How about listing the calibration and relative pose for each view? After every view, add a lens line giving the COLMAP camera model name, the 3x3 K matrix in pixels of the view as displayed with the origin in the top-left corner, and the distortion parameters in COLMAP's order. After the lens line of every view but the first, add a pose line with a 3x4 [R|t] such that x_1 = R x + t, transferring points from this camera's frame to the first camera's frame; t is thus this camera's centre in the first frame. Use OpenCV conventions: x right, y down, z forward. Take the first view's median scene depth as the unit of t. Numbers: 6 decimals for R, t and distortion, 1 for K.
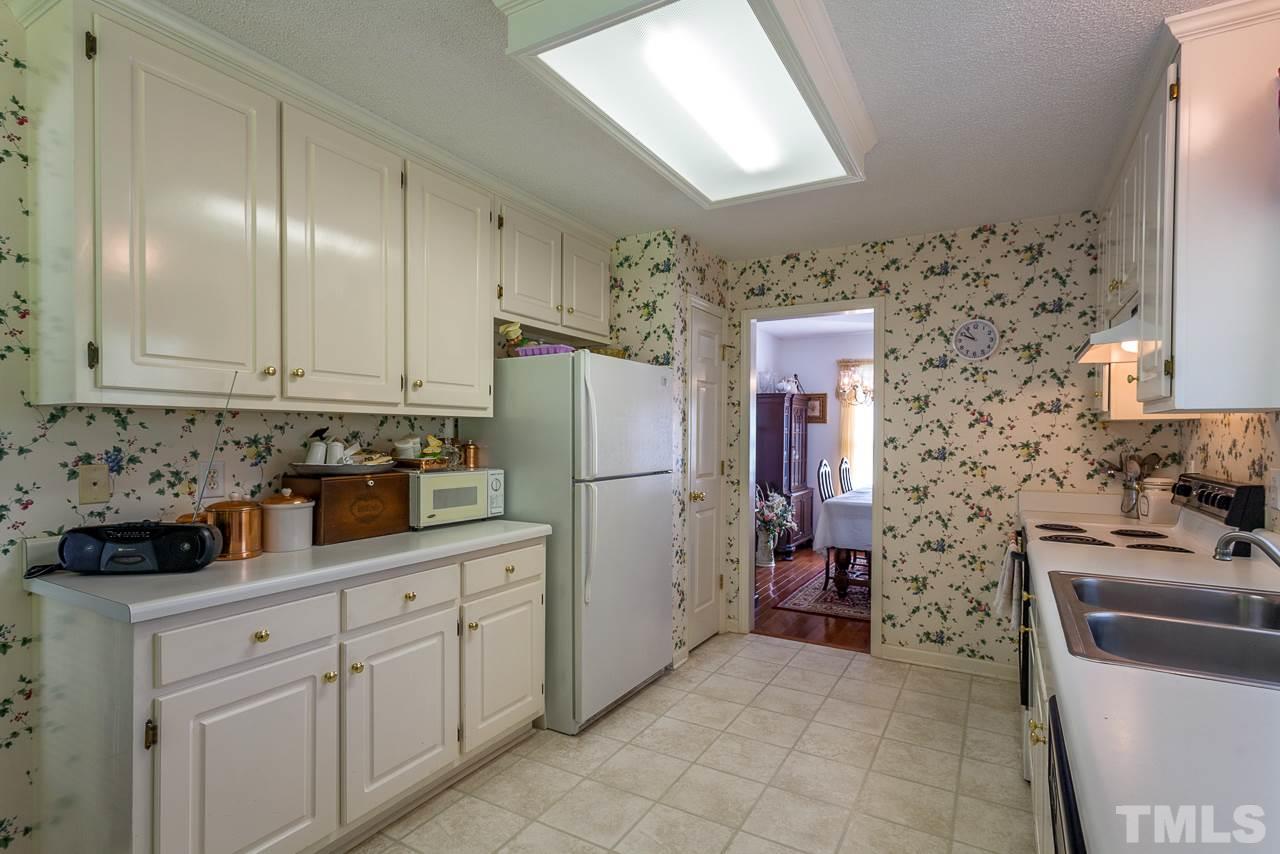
lens RADIAL K [[633.6, 0, 630.4], [0, 633.6, 434.3], [0, 0, 1]] dist [0.004418, 0.002207]
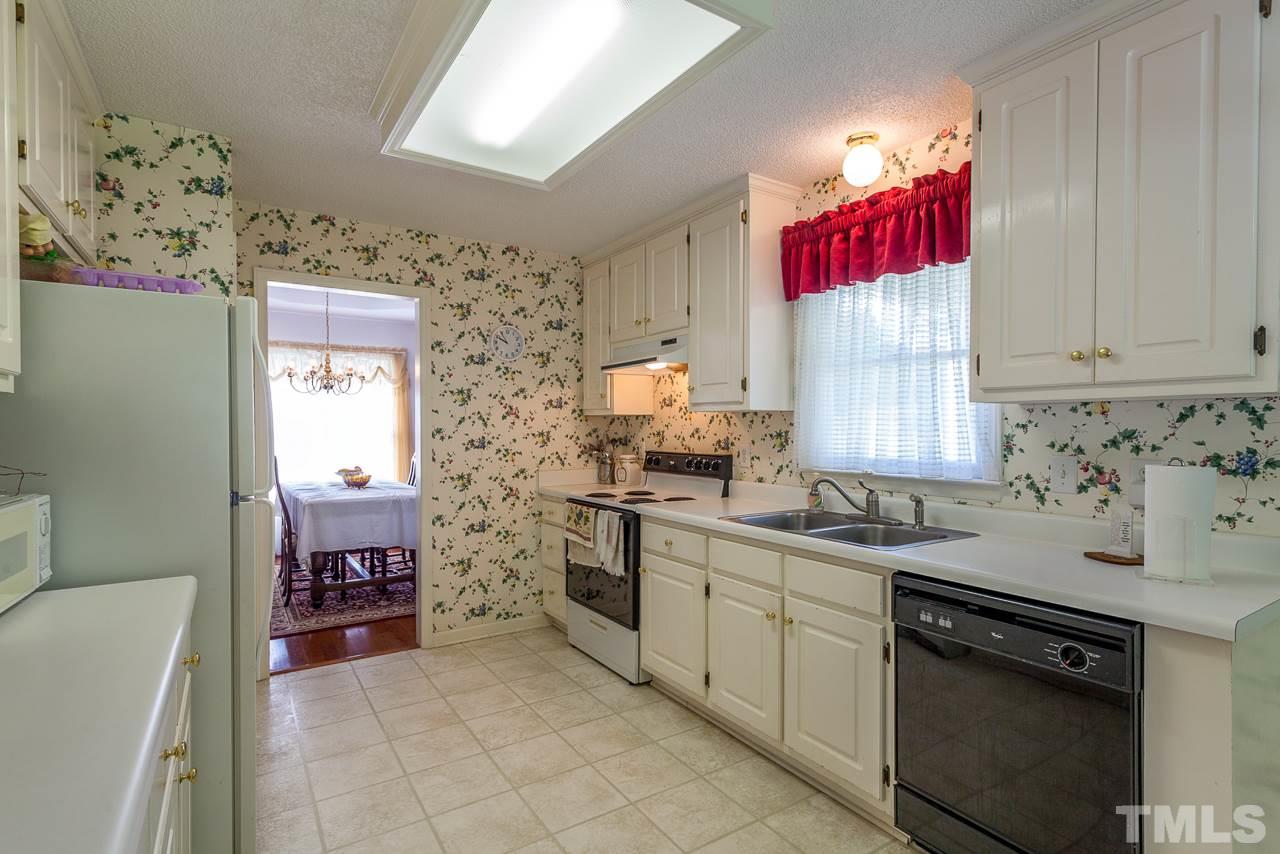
lens RADIAL K [[633.6, 0, 649.5], [0, 633.6, 426.7], [0, 0, 1]] dist [0.004418, 0.002207]
pose [[0.429095, -0.005946, 0.903240, -0.384028], [0.001572, 0.999982, 0.005836, -0.003326], [-0.903258, -0.001084, 0.429096, 0.271108]]
